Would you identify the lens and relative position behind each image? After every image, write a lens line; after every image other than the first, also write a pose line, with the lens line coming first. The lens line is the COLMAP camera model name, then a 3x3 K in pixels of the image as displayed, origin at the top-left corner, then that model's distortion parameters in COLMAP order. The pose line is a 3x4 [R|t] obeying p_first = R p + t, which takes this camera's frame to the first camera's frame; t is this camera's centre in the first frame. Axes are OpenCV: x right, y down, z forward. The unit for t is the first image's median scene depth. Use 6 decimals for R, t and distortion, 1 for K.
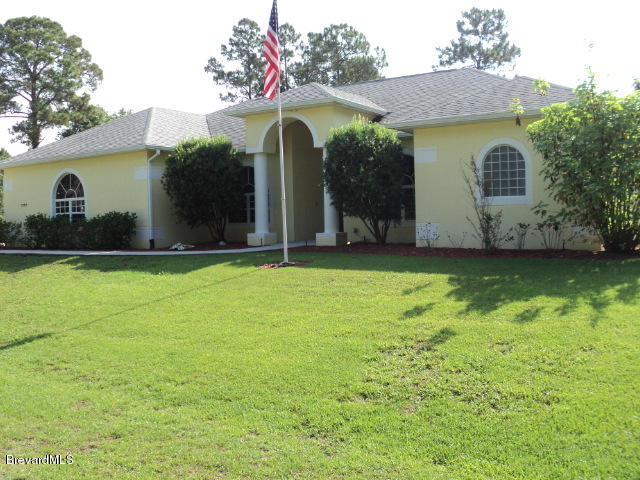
lens RADIAL K [[650.0, 0, 305.9], [0, 650.0, 242.1], [0, 0, 1]] dist [-0.202630, 0.248420]
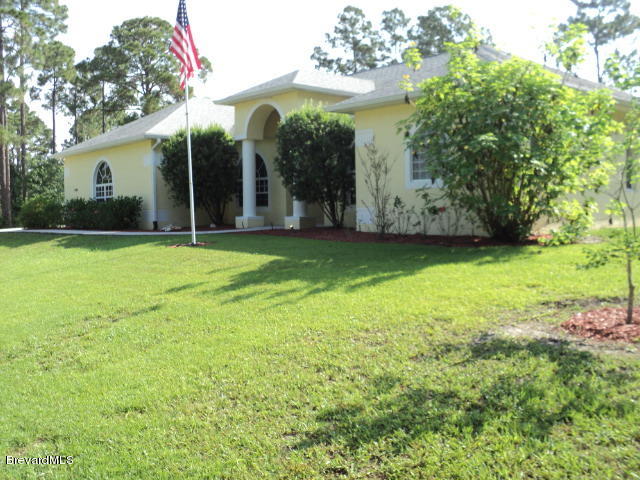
lens RADIAL K [[650.0, 0, 305.9], [0, 650.0, 242.1], [0, 0, 1]] dist [-0.202630, 0.248420]
pose [[0.965994, 0.021283, -0.257689, 0.242750], [-0.016108, 0.999624, 0.022174, 0.002316], [0.258064, -0.017269, 0.965974, 0.014444]]
